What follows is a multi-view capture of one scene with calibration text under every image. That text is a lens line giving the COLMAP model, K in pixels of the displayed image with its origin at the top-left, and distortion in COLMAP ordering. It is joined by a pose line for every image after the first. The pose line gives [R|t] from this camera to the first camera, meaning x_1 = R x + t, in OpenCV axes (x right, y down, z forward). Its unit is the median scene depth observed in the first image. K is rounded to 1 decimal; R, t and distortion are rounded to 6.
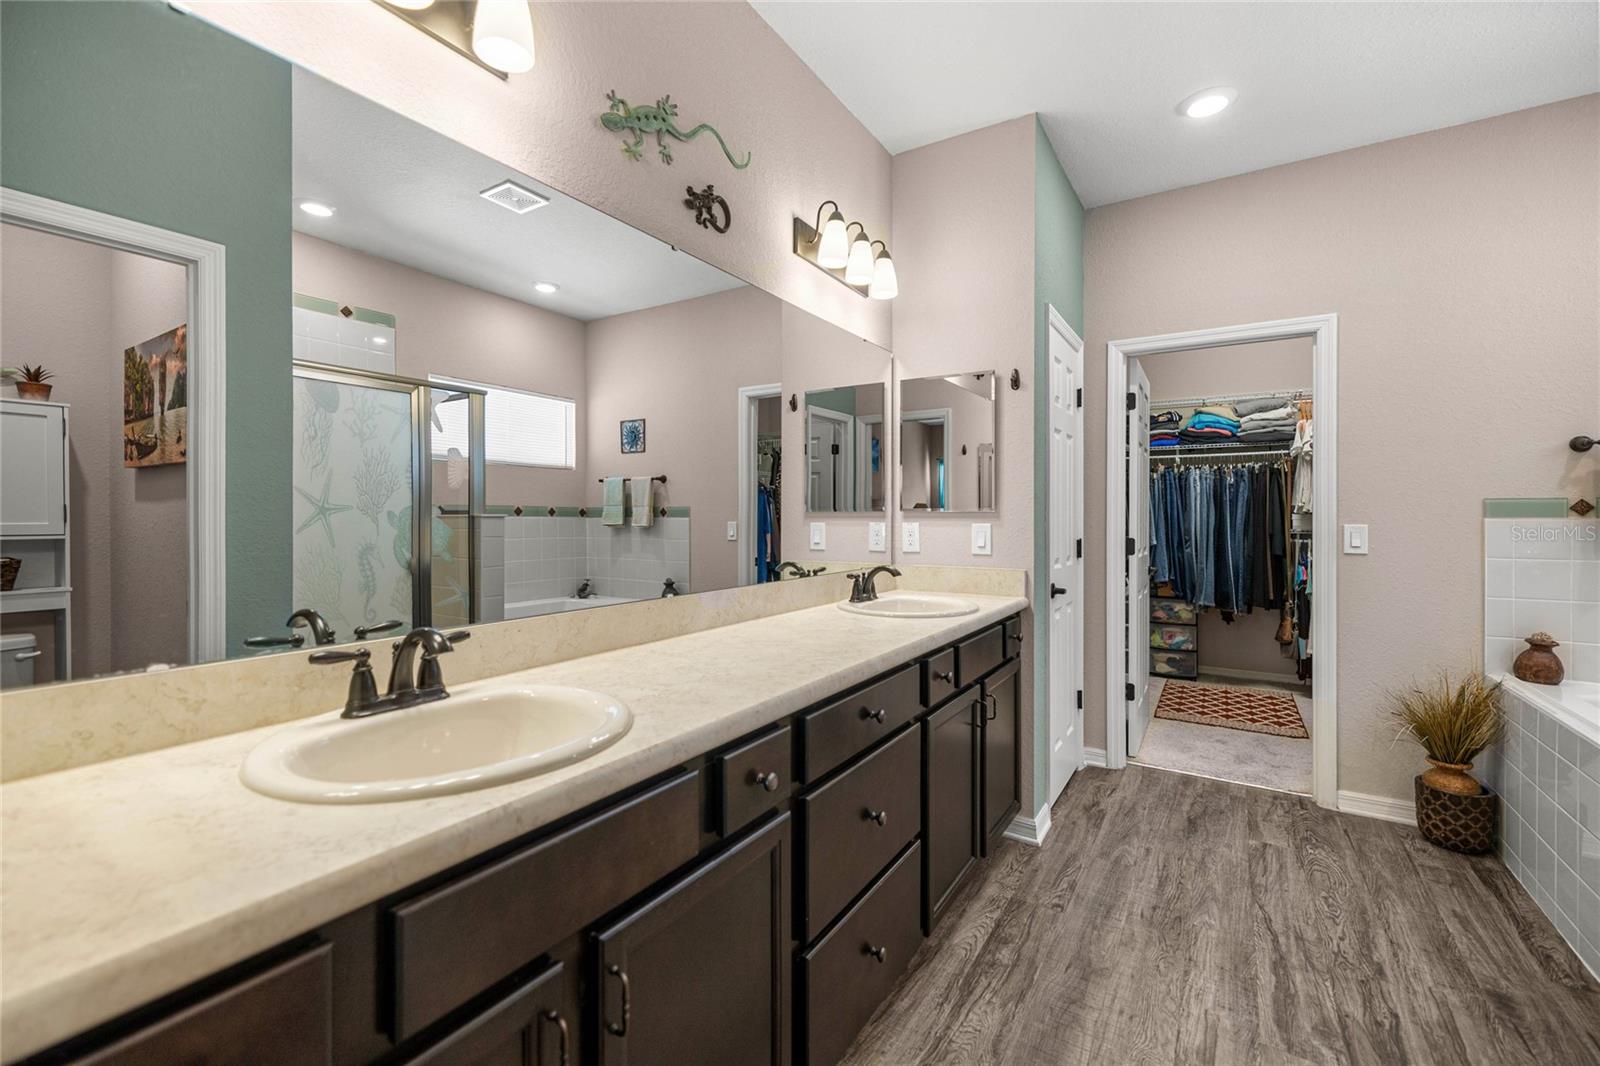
lens RADIAL K [[676.3, 0, 806.9], [0, 676.3, 519.4], [0, 0, 1]] dist [0.002095, -0.001680]
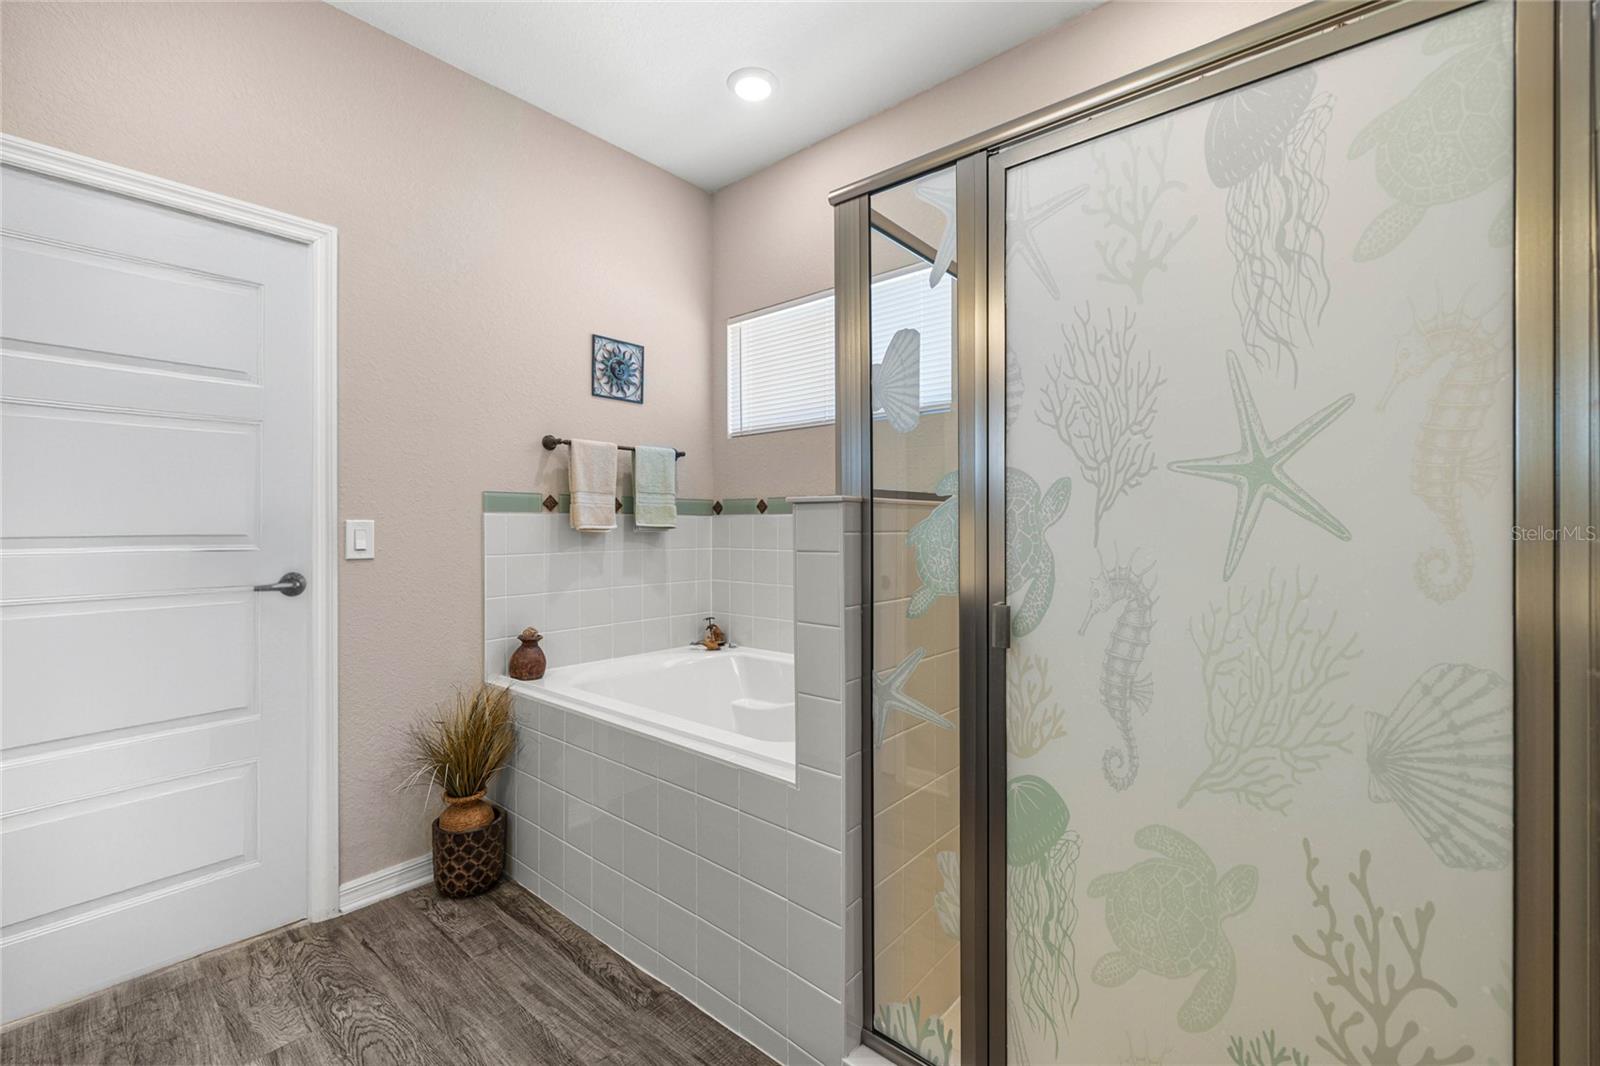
lens RADIAL K [[676.3, 0, 792.9], [0, 676.3, 523.3], [0, 0, 1]] dist [0.002095, -0.001680]
pose [[0.149801, -0.003098, 0.988711, 0.160985], [0.001374, 0.999995, 0.002925, 0.011200], [-0.988715, 0.000921, 0.149804, 0.466177]]
